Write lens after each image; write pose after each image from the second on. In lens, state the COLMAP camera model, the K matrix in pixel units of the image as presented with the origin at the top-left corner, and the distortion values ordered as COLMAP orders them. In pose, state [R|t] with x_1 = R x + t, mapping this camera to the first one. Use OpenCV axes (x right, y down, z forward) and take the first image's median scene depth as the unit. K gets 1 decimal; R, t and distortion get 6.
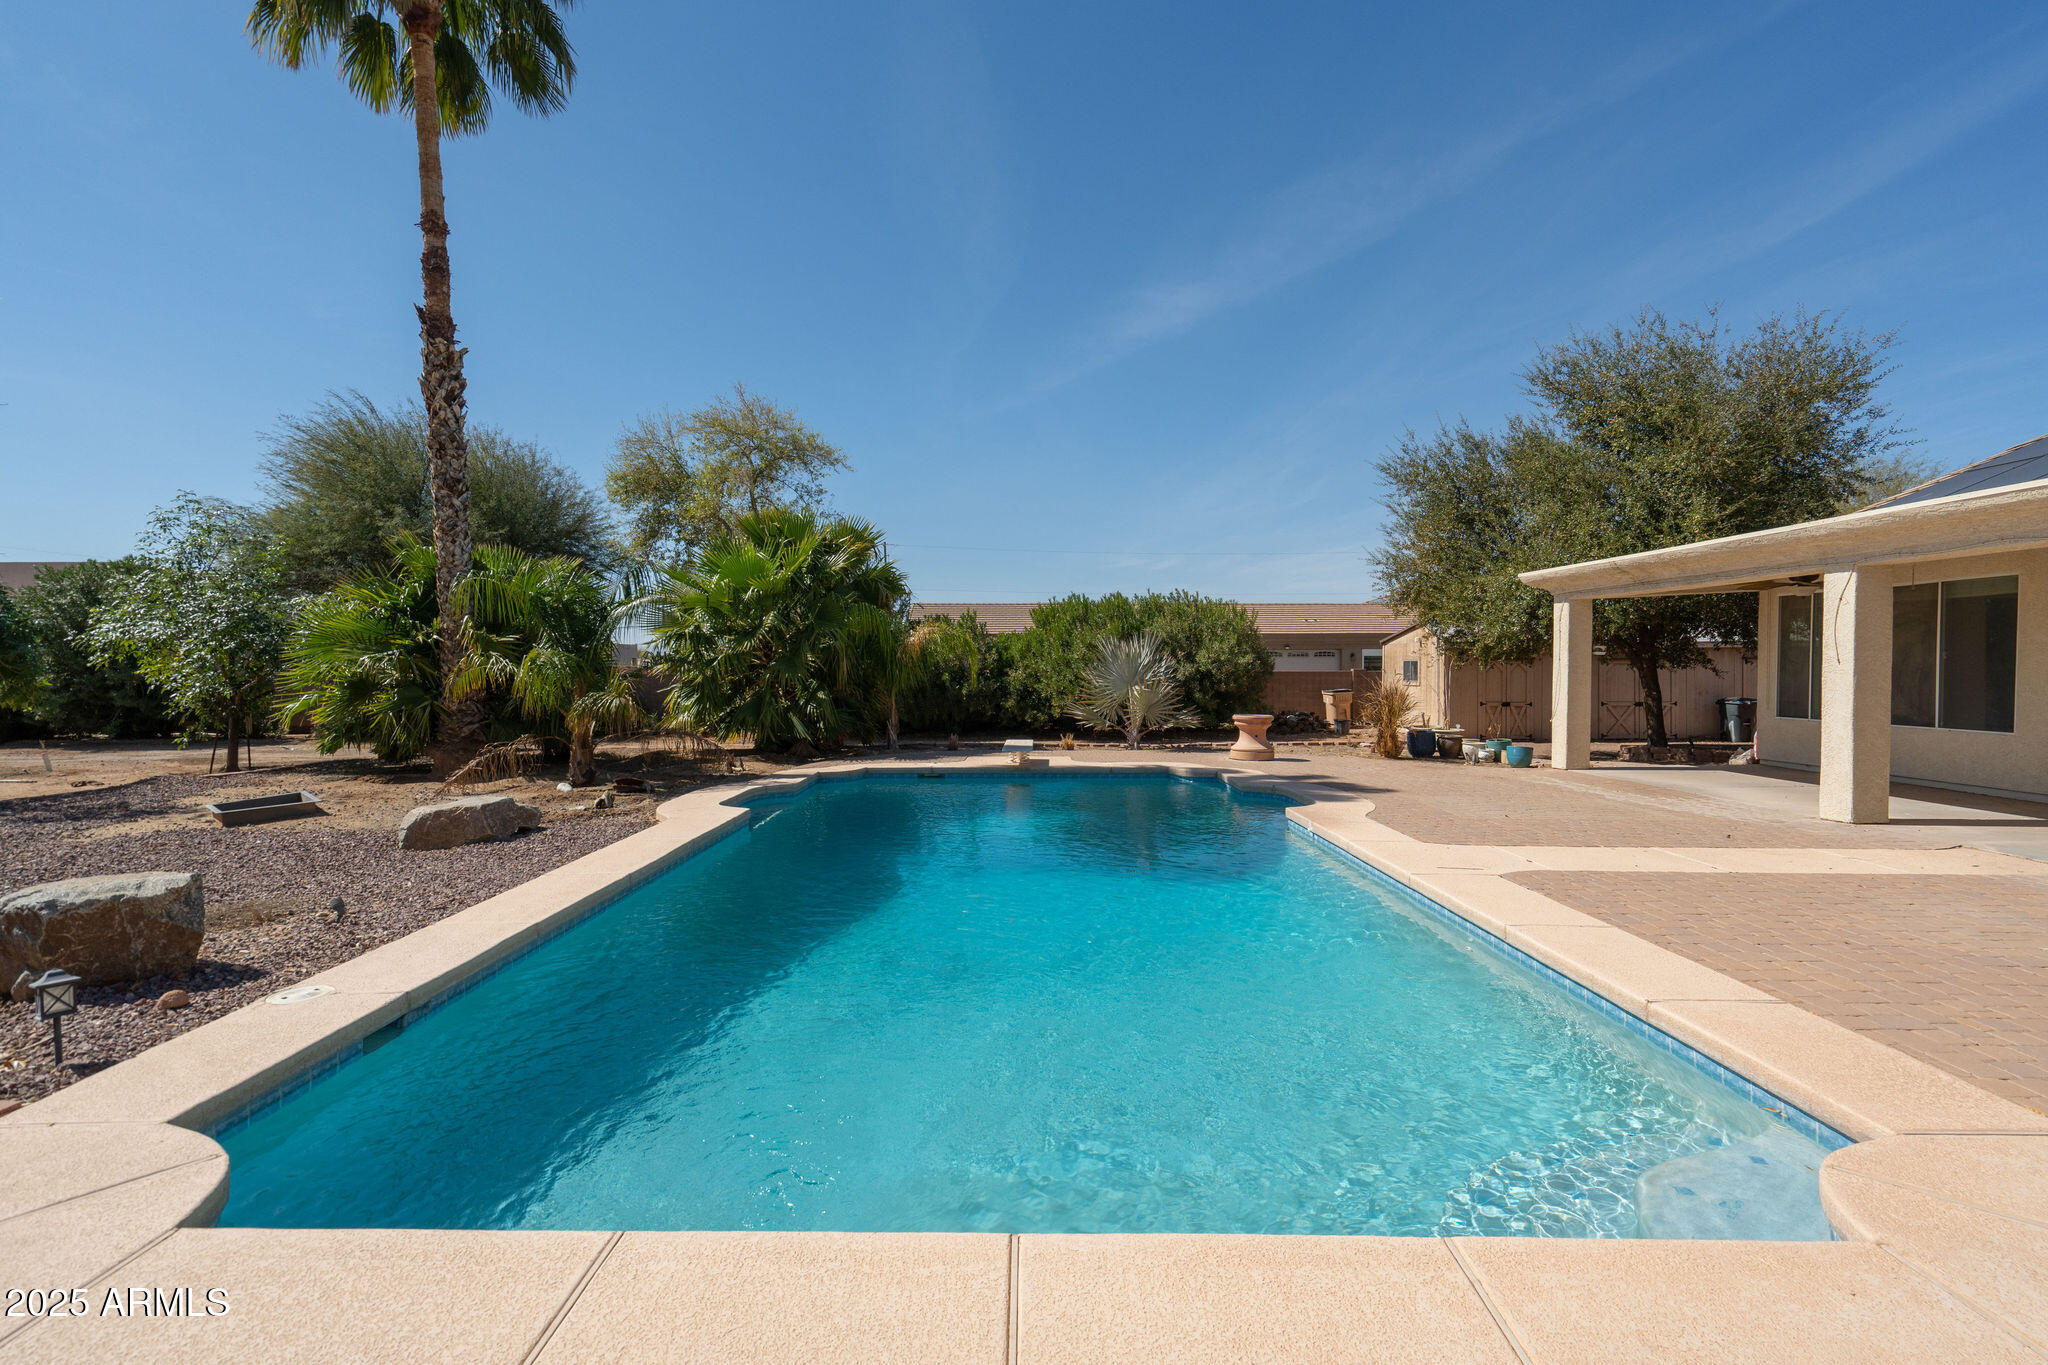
lens RADIAL K [[945.6, 0, 1025.4], [0, 945.6, 679.0], [0, 0, 1]] dist [0.001167, 0.000861]
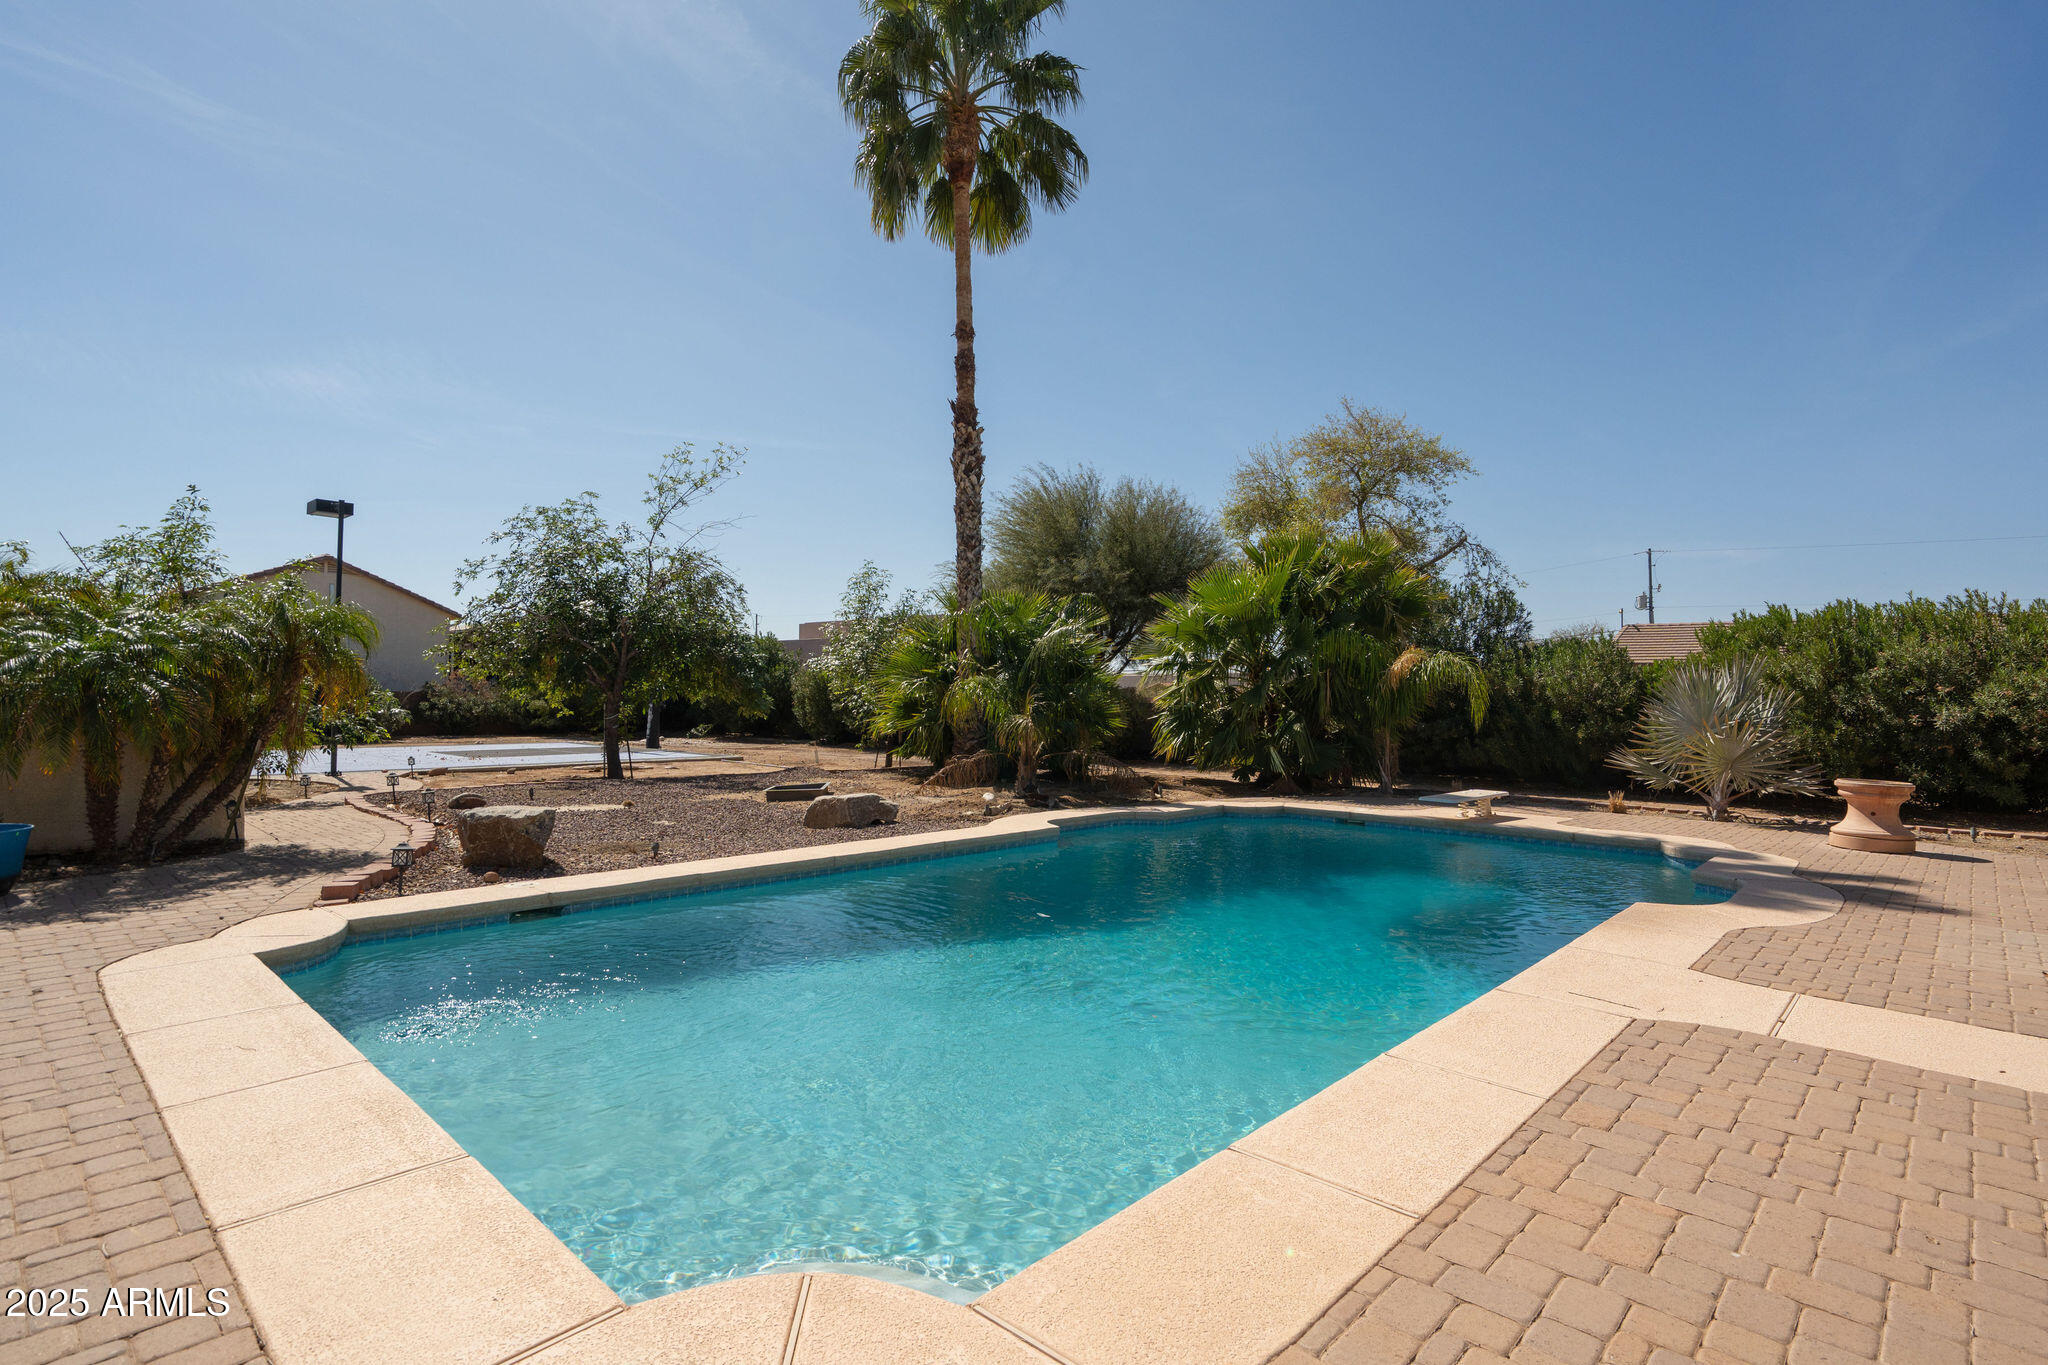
lens RADIAL K [[1018.3, 0, 1024.3], [0, 1018.3, 686.6], [0, 0, 1]] dist [0.003140, 0.000453]
pose [[0.734303, 0.009137, -0.678760, 0.287750], [-0.027275, 0.999499, -0.016053, -0.000009], [0.678273, 0.030301, 0.734185, 0.081633]]
